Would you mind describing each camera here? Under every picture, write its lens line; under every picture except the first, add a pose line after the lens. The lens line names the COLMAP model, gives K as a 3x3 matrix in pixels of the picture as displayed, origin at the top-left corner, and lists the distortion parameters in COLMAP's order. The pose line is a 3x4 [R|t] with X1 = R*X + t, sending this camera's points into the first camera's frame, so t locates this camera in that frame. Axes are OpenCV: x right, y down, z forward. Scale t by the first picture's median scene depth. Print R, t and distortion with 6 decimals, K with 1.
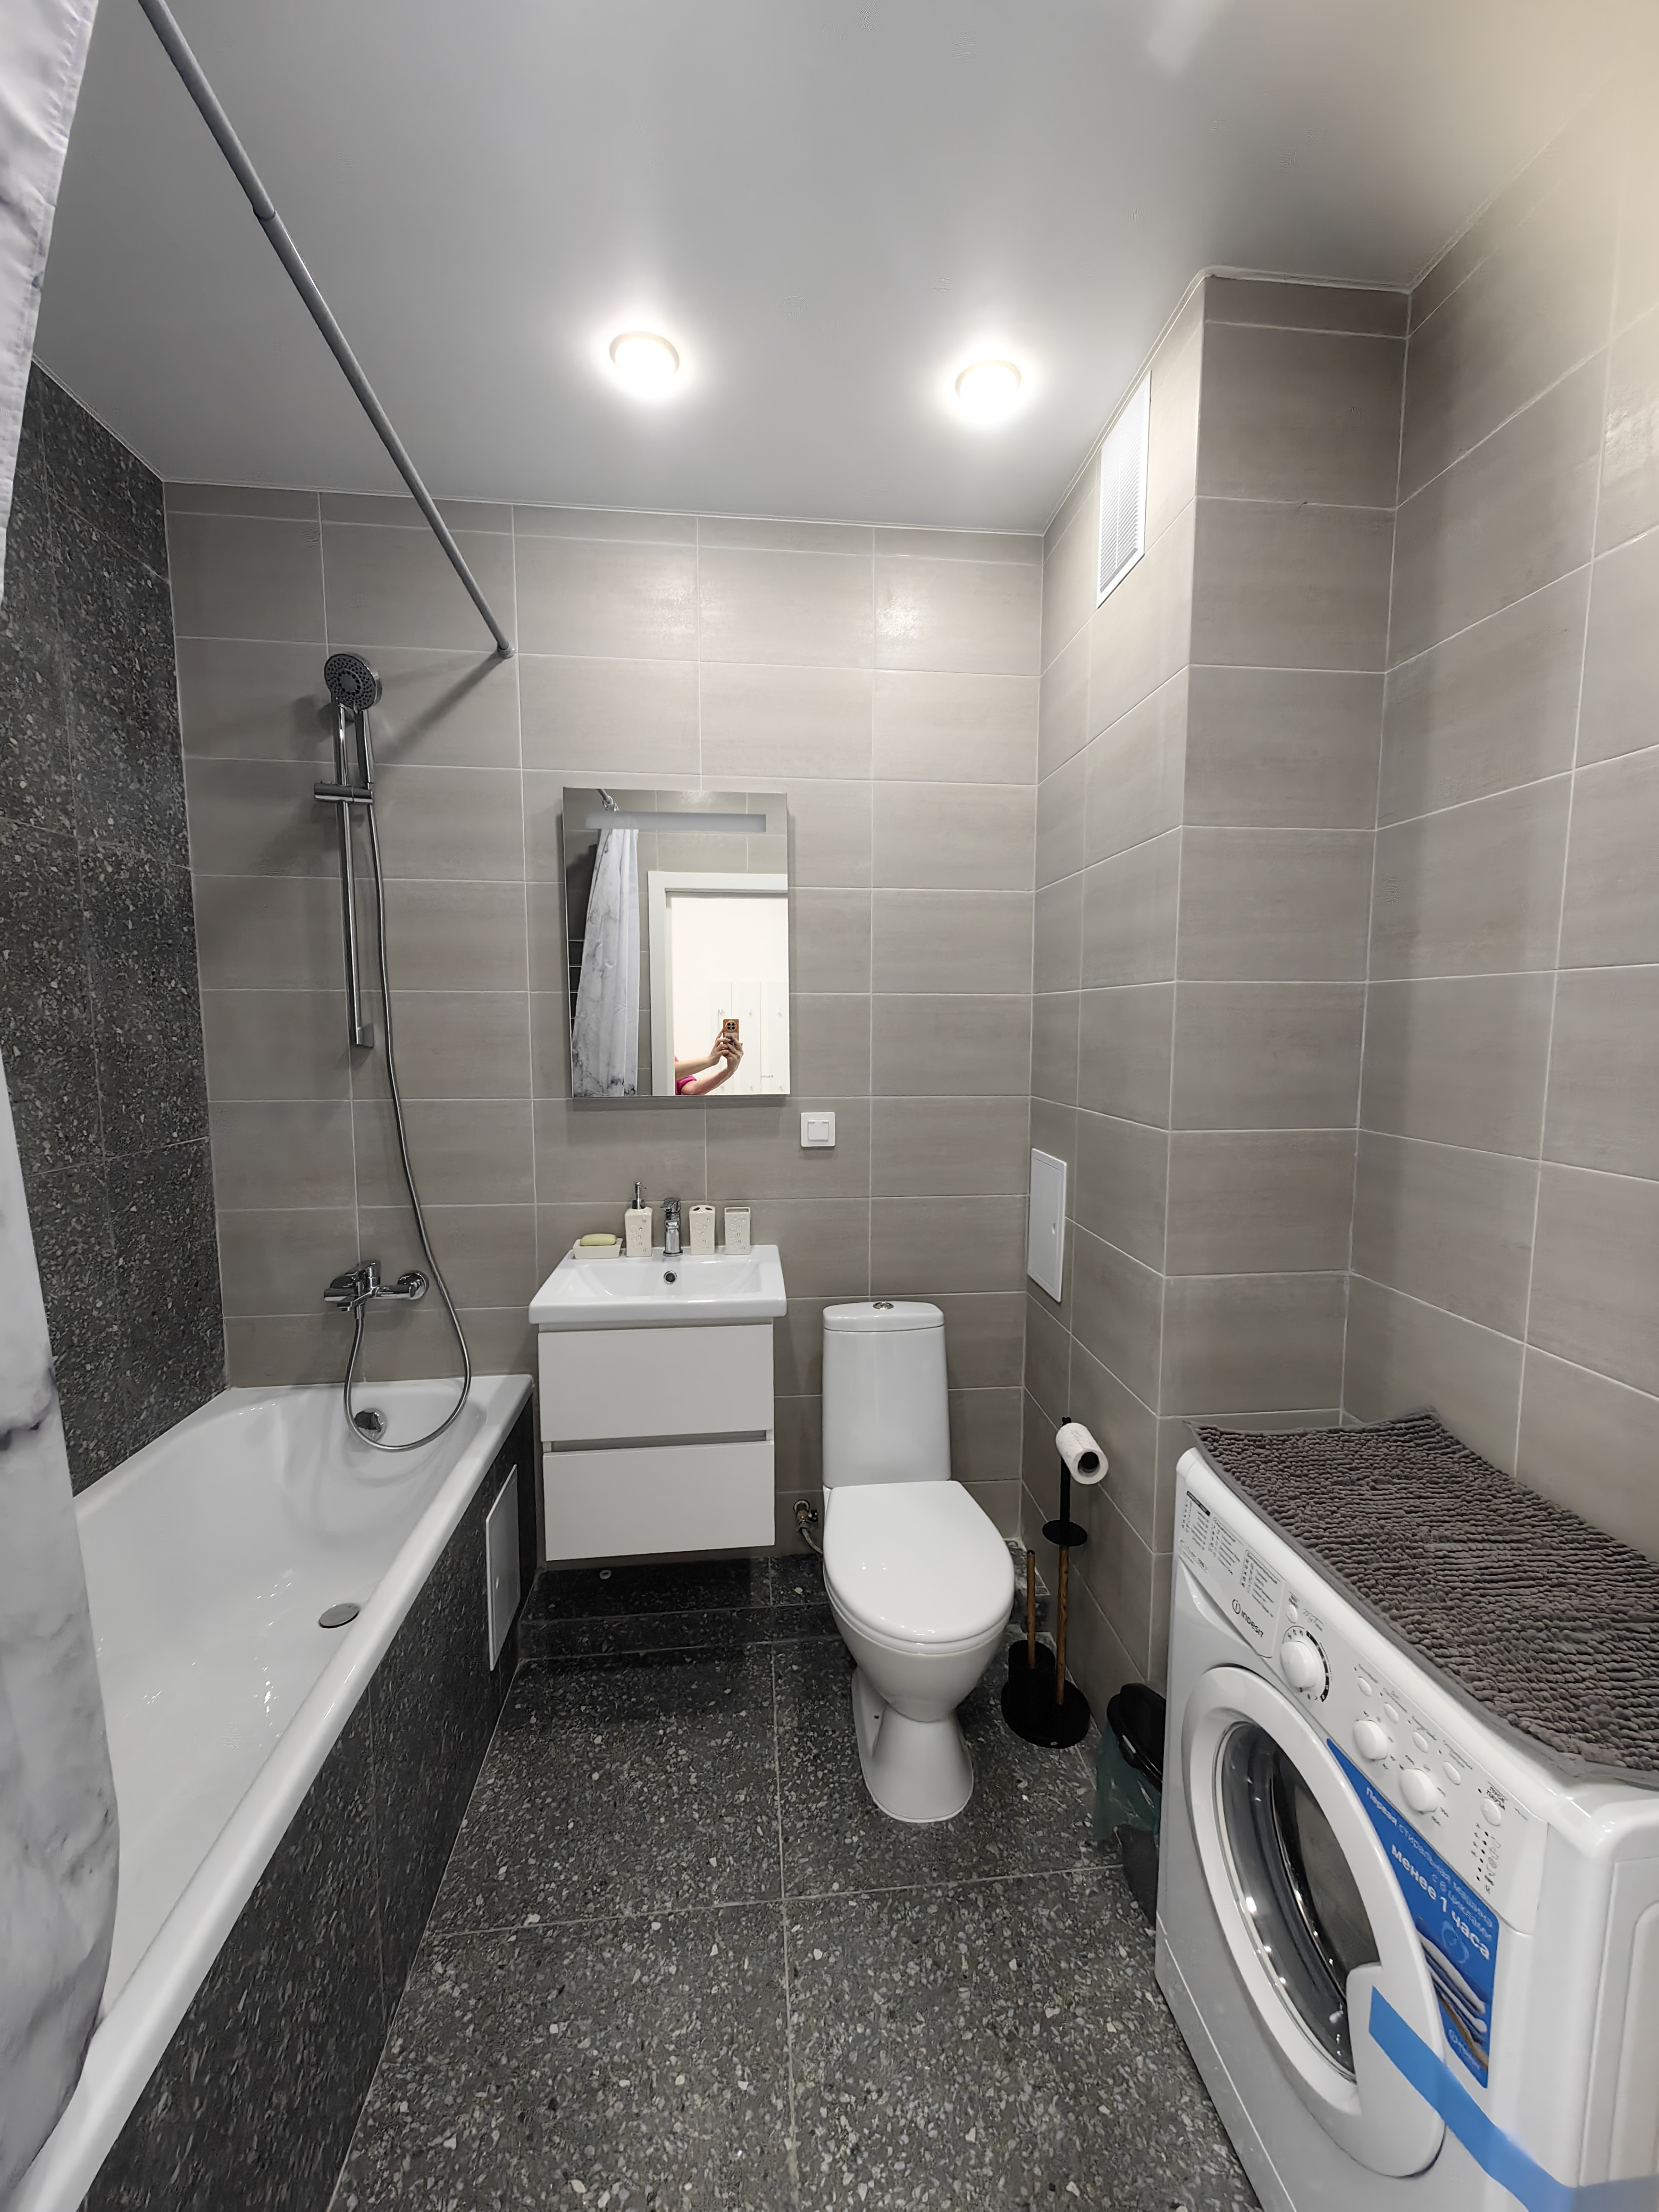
lens RADIAL K [[851.6, 0, 821.5], [0, 851.6, 1106.9], [0, 0, 1]] dist [0.007062, -0.002354]
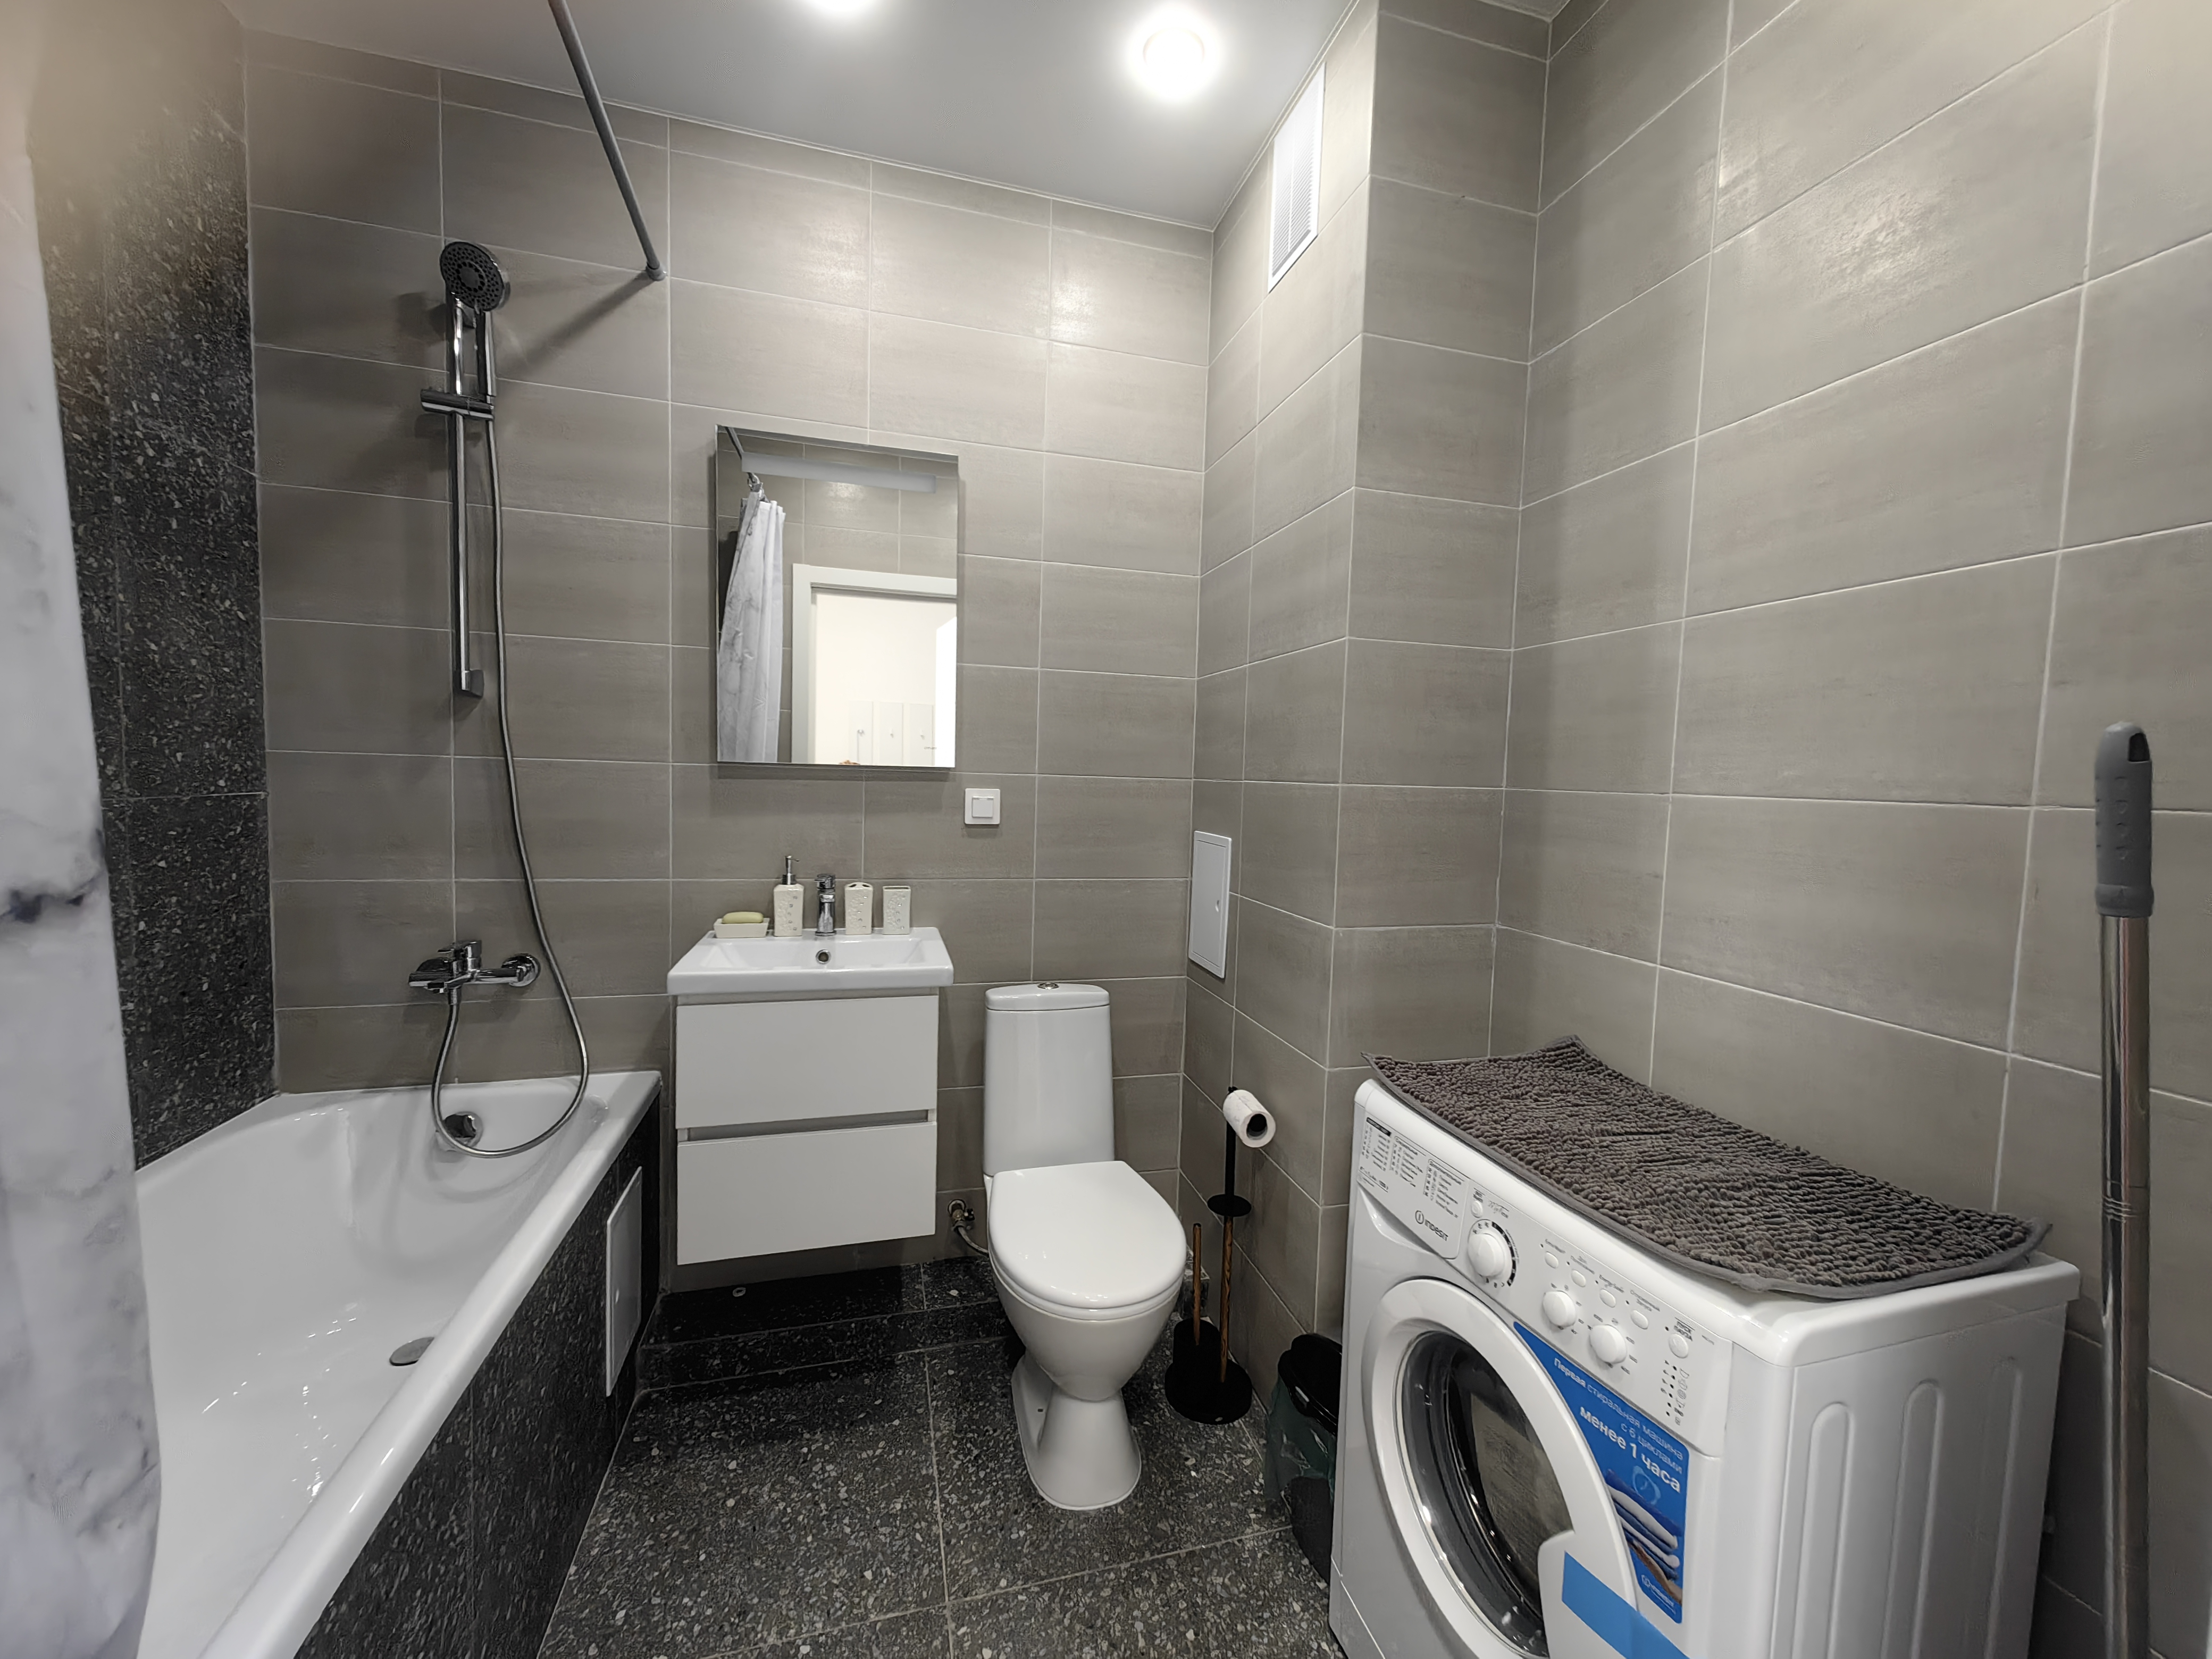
lens RADIAL K [[851.6, 0, 1097.0], [0, 851.6, 821.1], [0, 0, 1]] dist [0.007062, -0.002354]
pose [[0.986516, 0.015289, 0.162947, -0.046009], [-0.009824, 0.999363, -0.034295, 0.103649], [-0.163367, 0.032232, 0.986039, 0.029675]]
